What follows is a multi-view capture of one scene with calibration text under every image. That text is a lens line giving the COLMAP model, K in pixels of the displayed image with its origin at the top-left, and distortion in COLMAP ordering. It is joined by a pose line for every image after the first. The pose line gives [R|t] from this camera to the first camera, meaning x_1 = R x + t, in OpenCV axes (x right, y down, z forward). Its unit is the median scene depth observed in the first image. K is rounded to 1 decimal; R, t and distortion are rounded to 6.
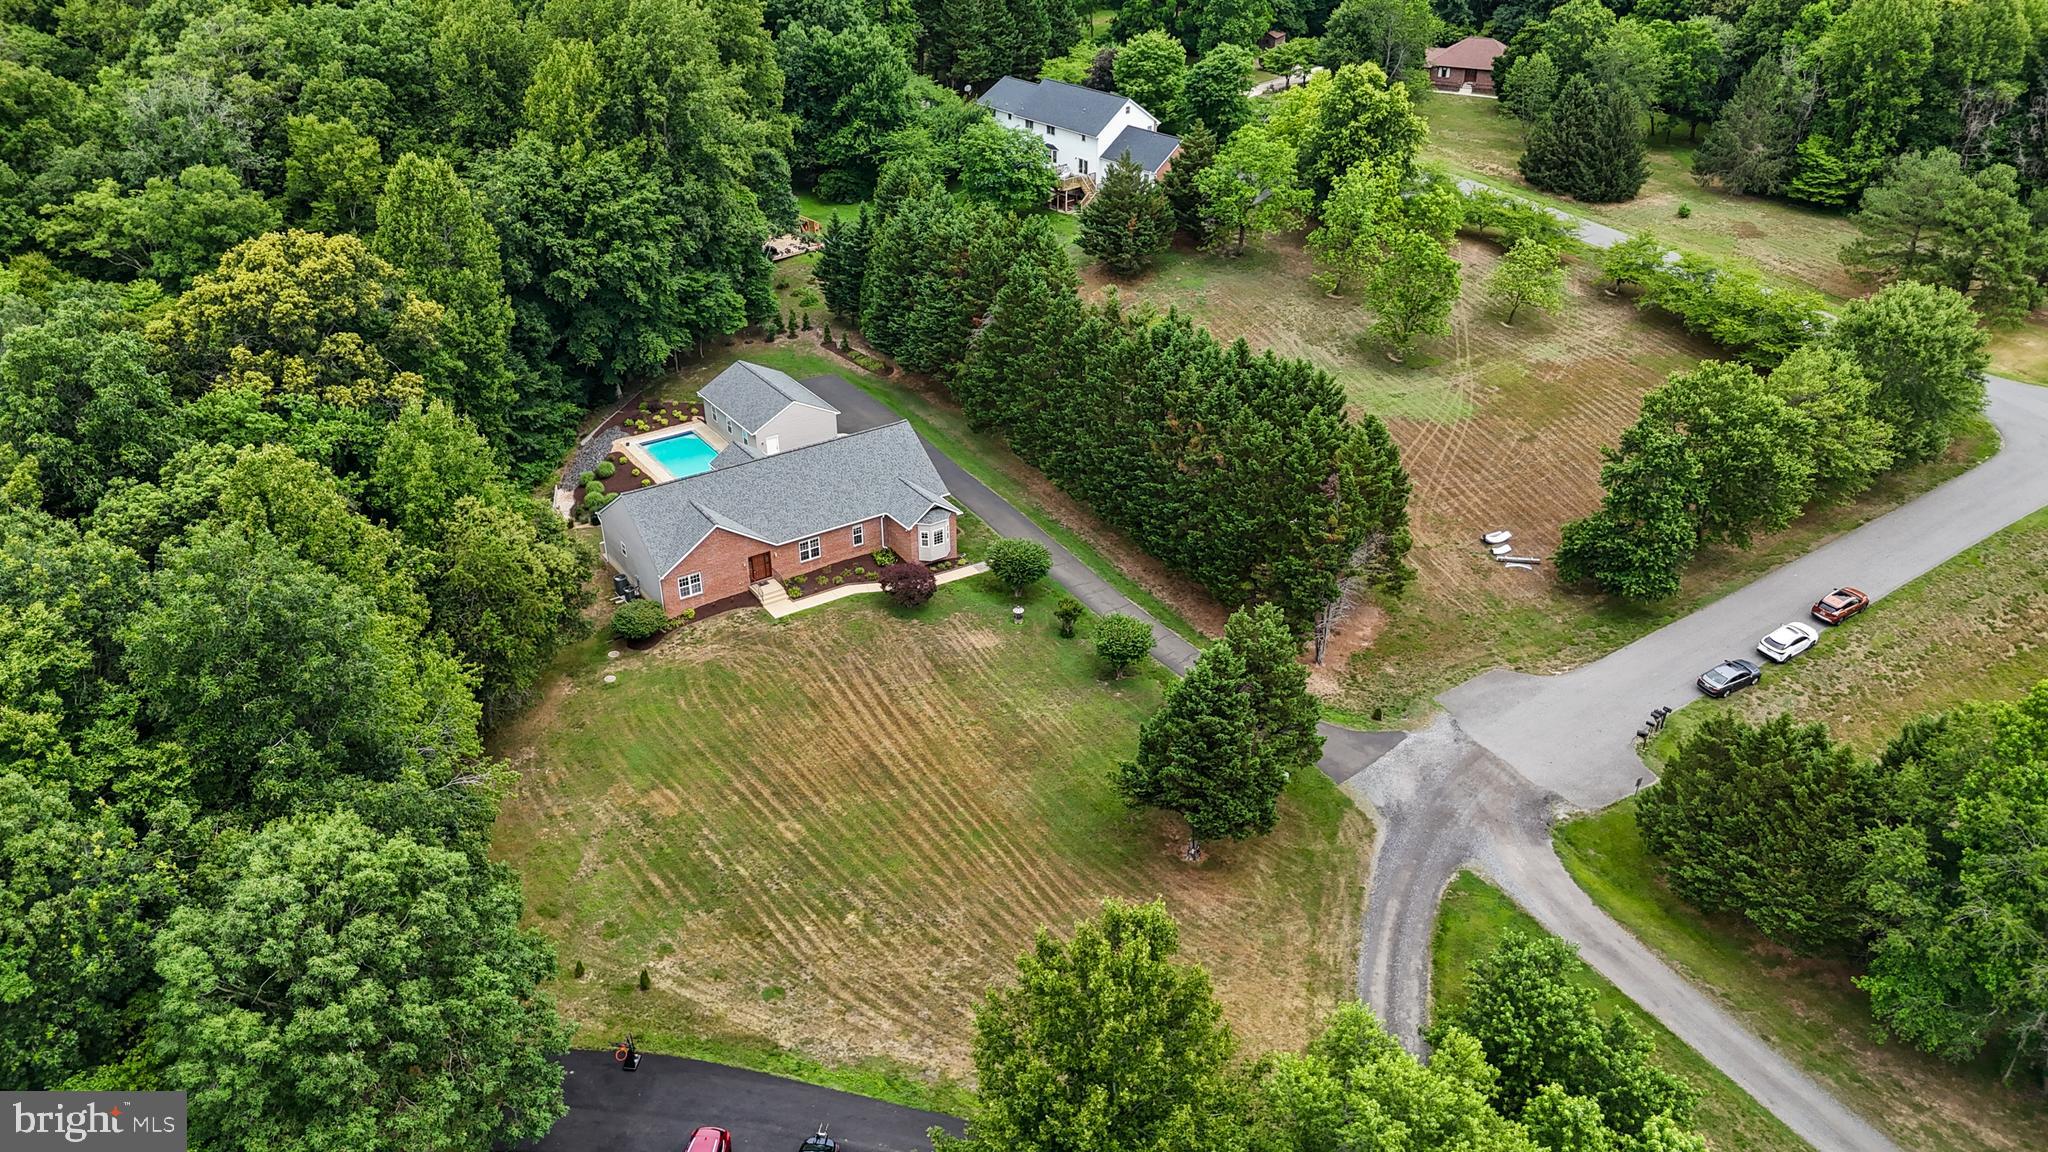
lens RADIAL K [[1508.5, 0, 1032.6], [0, 1508.5, 571.3], [0, 0, 1]] dist [0.099665, -0.129202]
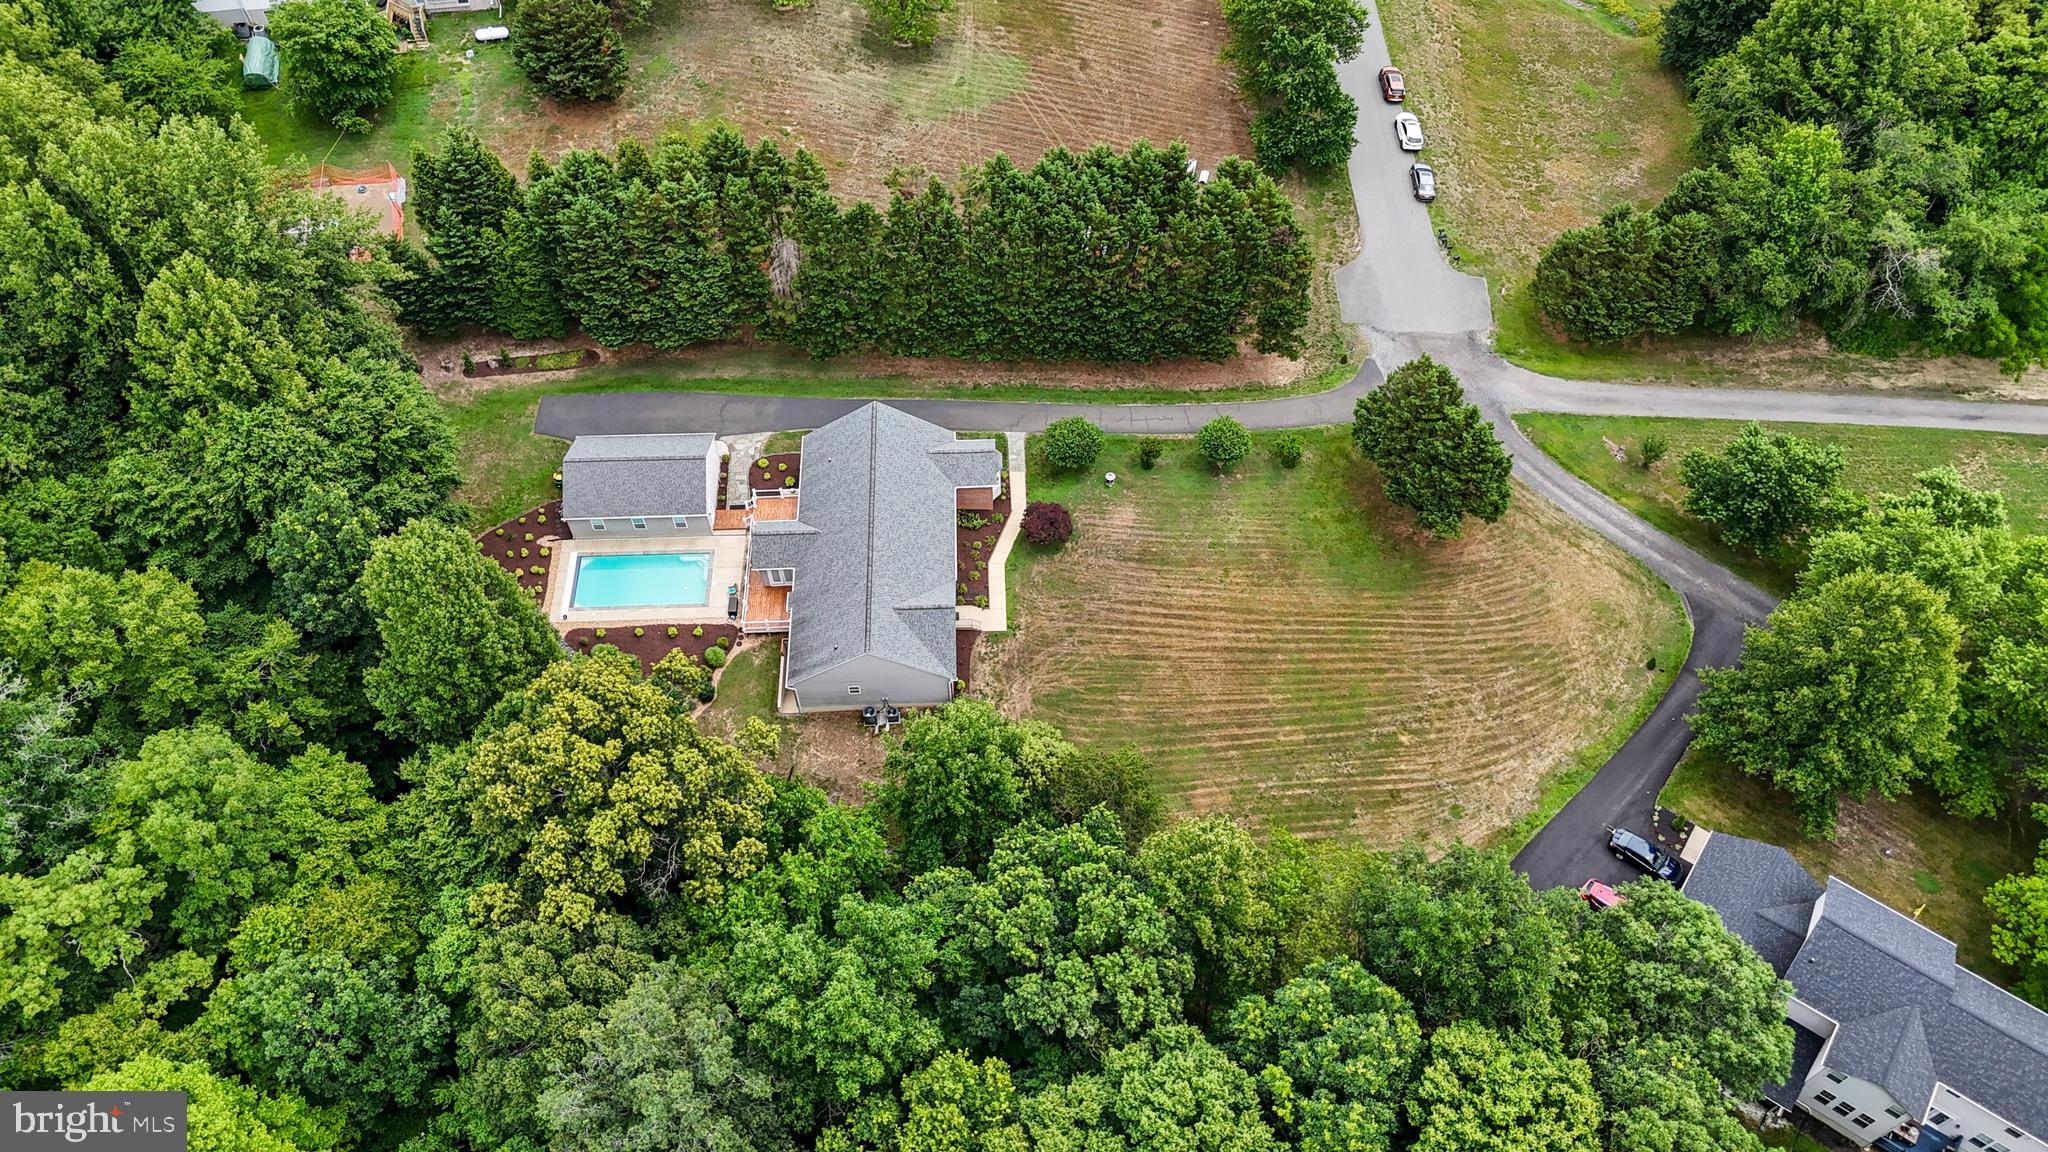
lens RADIAL K [[1490.9, 0, 1031.7], [0, 1490.9, 583.2], [0, 0, 1]] dist [0.099619, -0.125209]
pose [[0.536832, -0.691066, 0.483982, -0.537828], [0.416107, 0.715897, 0.560666, -0.479582], [-0.733939, -0.099595, 0.671874, 0.231112]]
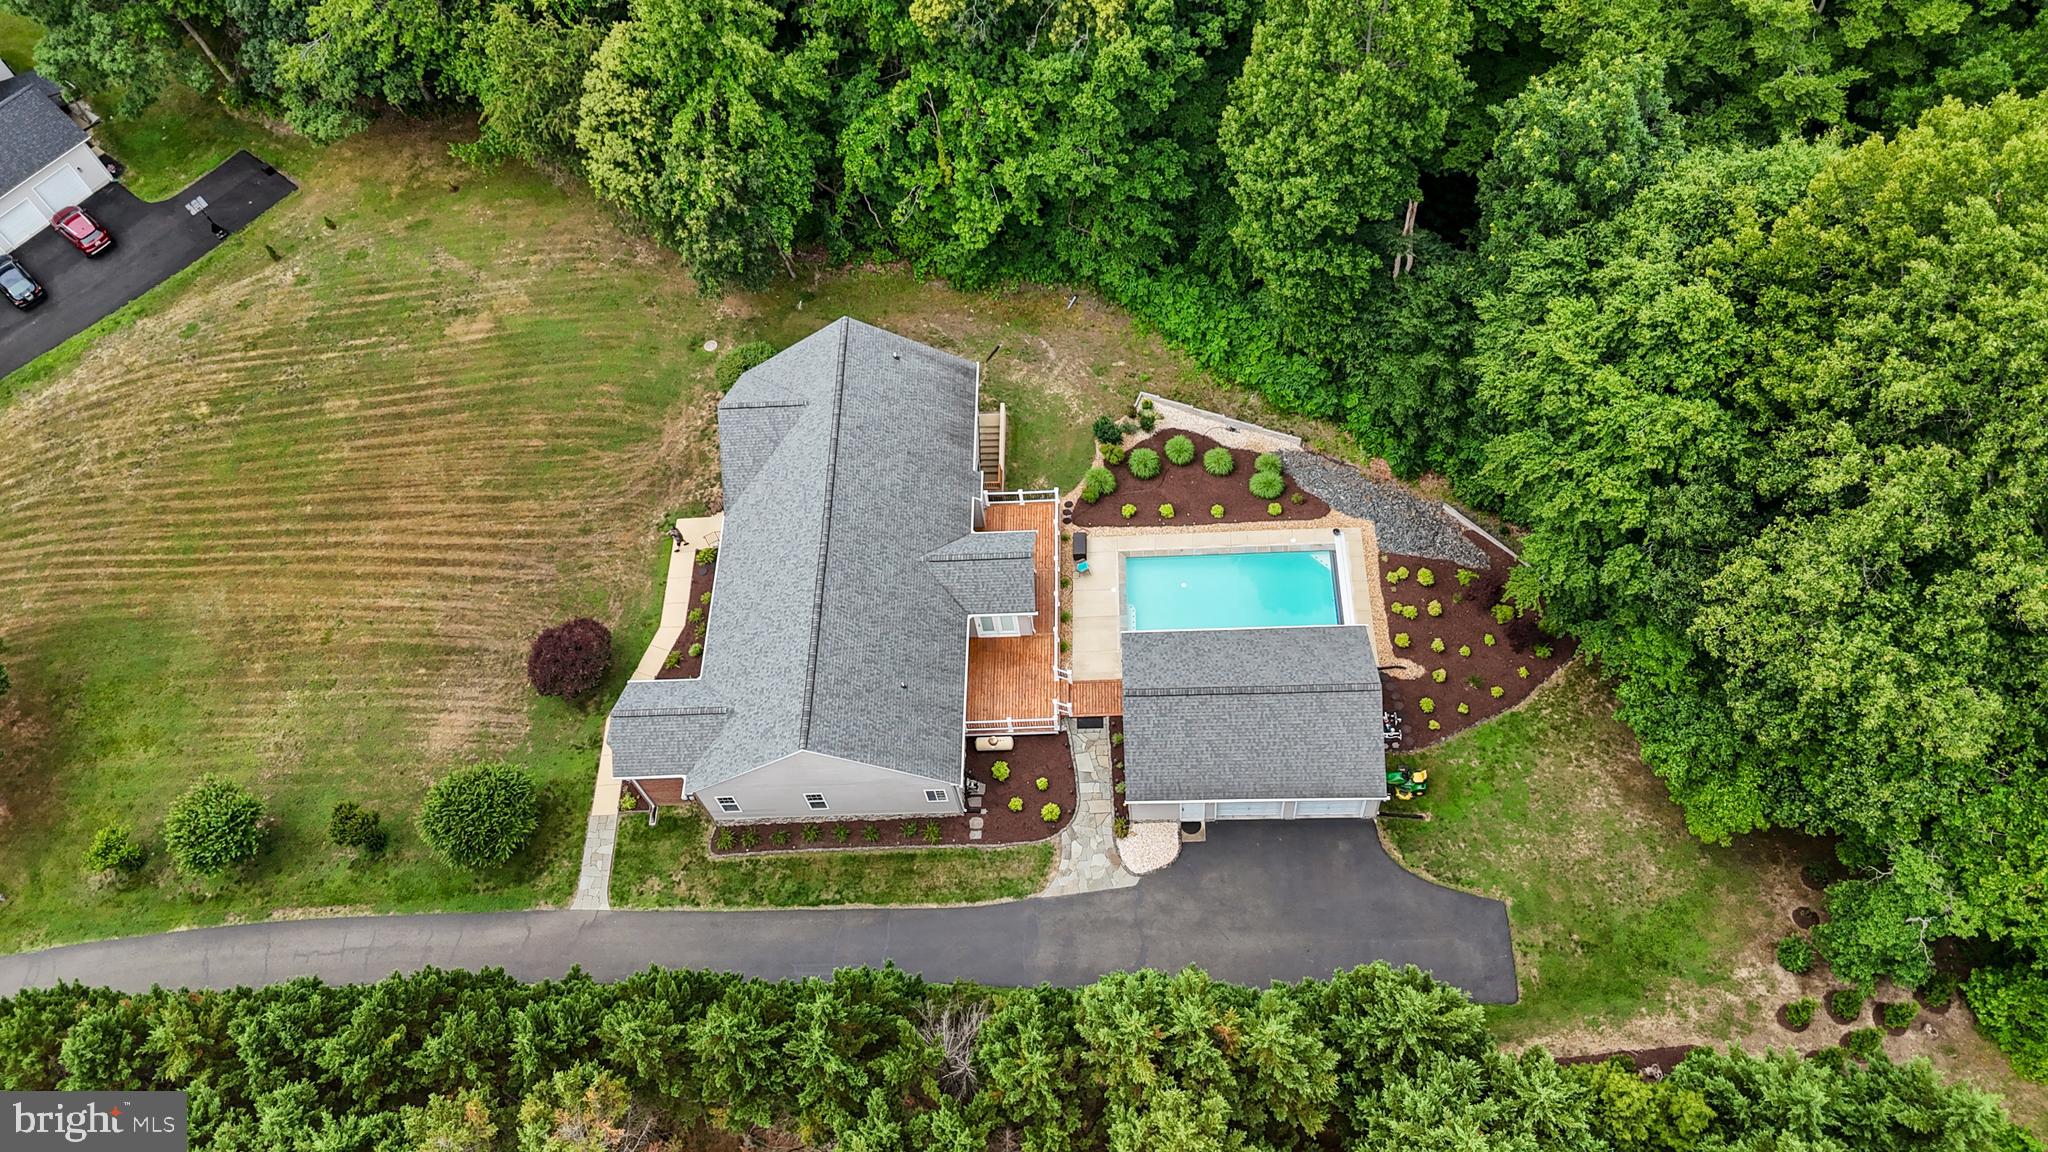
lens RADIAL K [[1496.2, 0, 1034.2], [0, 1496.2, 584.6], [0, 0, 1]] dist [0.079076, -0.090704]
pose [[-0.573864, 0.724154, -0.382467, 0.024793], [-0.328467, 0.224286, 0.917499, -0.563538], [0.750193, 0.652148, 0.109150, 0.886349]]
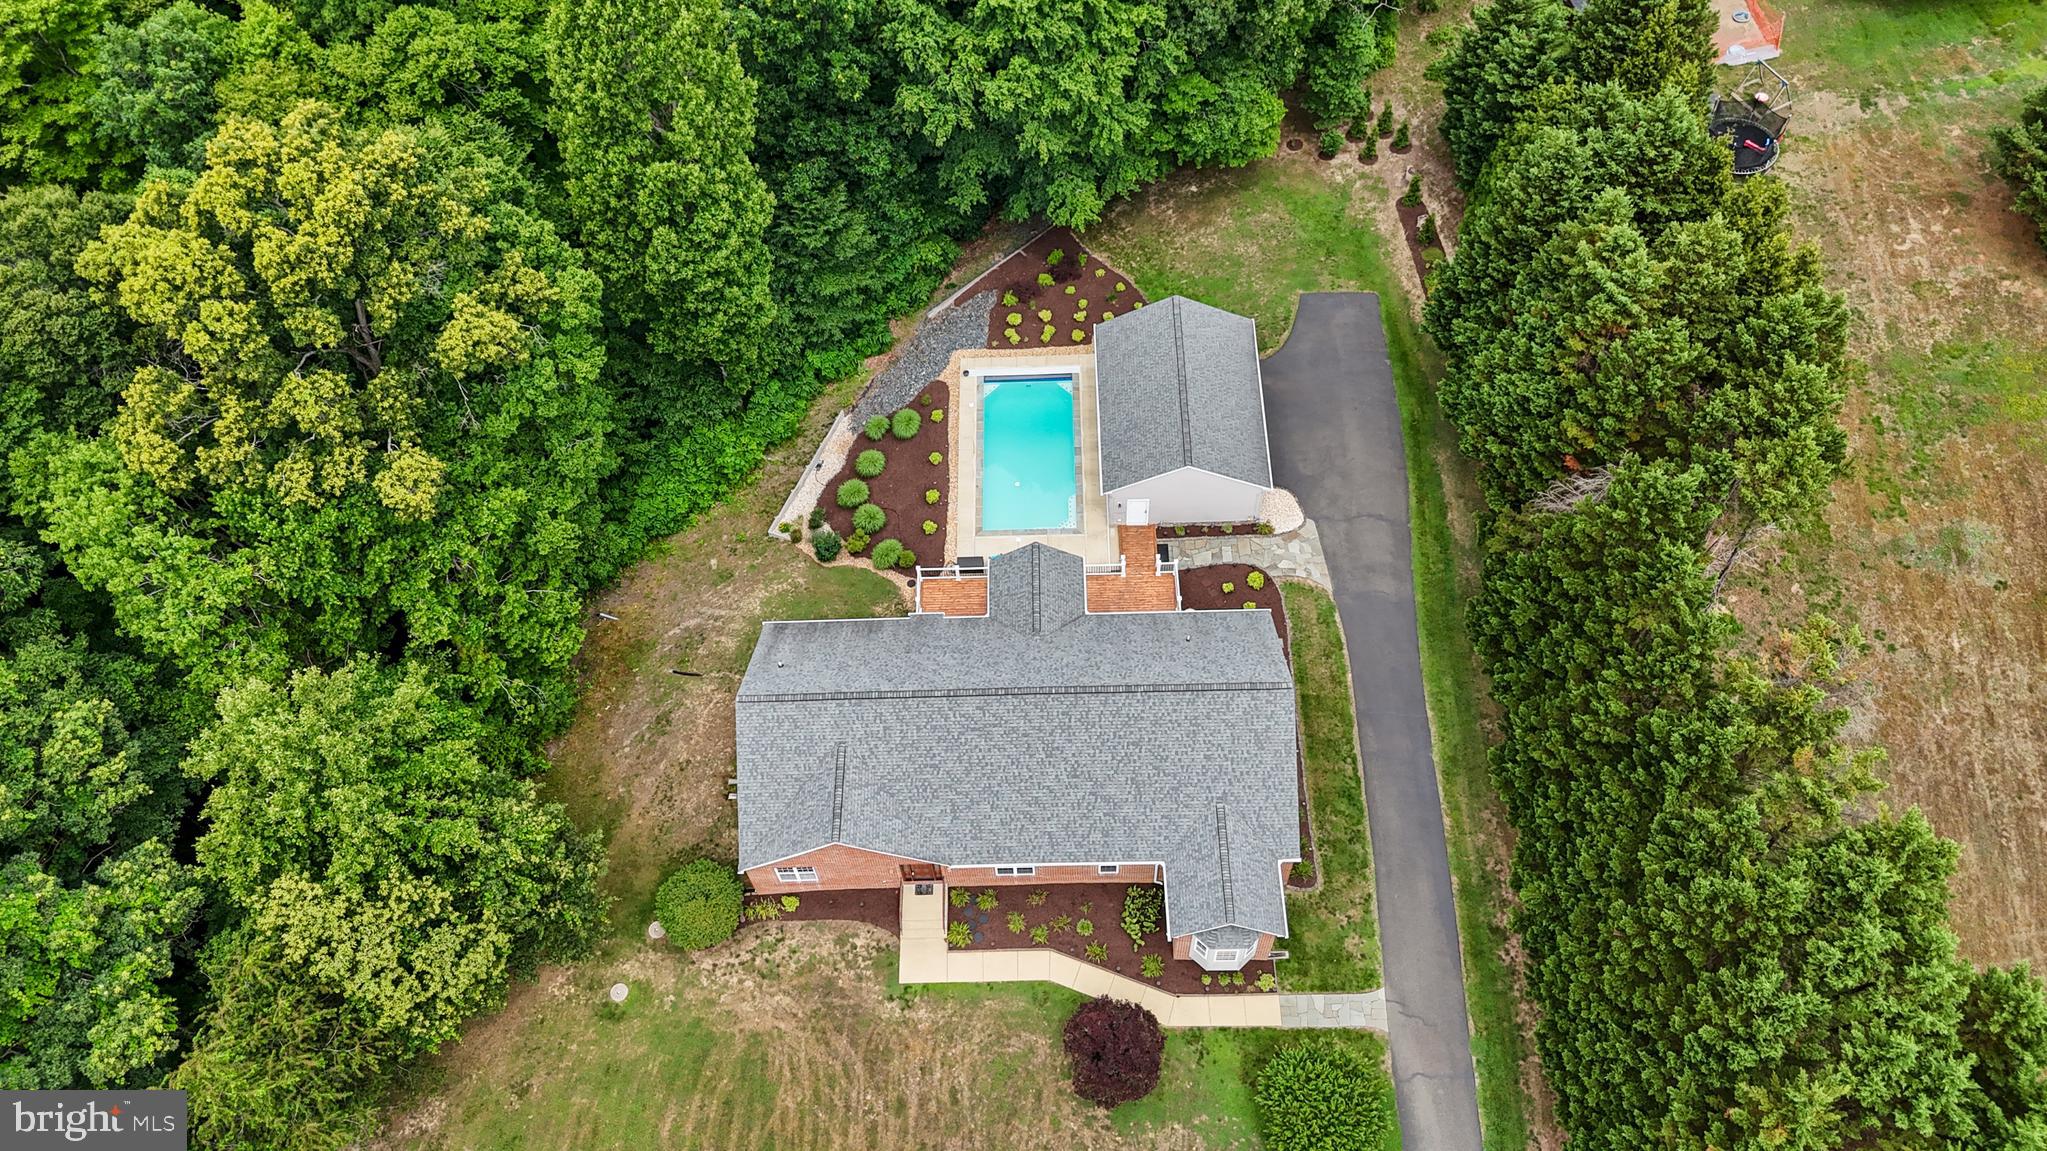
lens RADIAL K [[1517.8, 0, 1034.3], [0, 1517.8, 569.5], [0, 0, 1]] dist [0.087152, -0.107746]
pose [[0.829212, 0.455597, -0.323789, -0.003989], [-0.247956, 0.819021, 0.517420, -0.355075], [0.500924, -0.348765, 0.792110, 0.501131]]
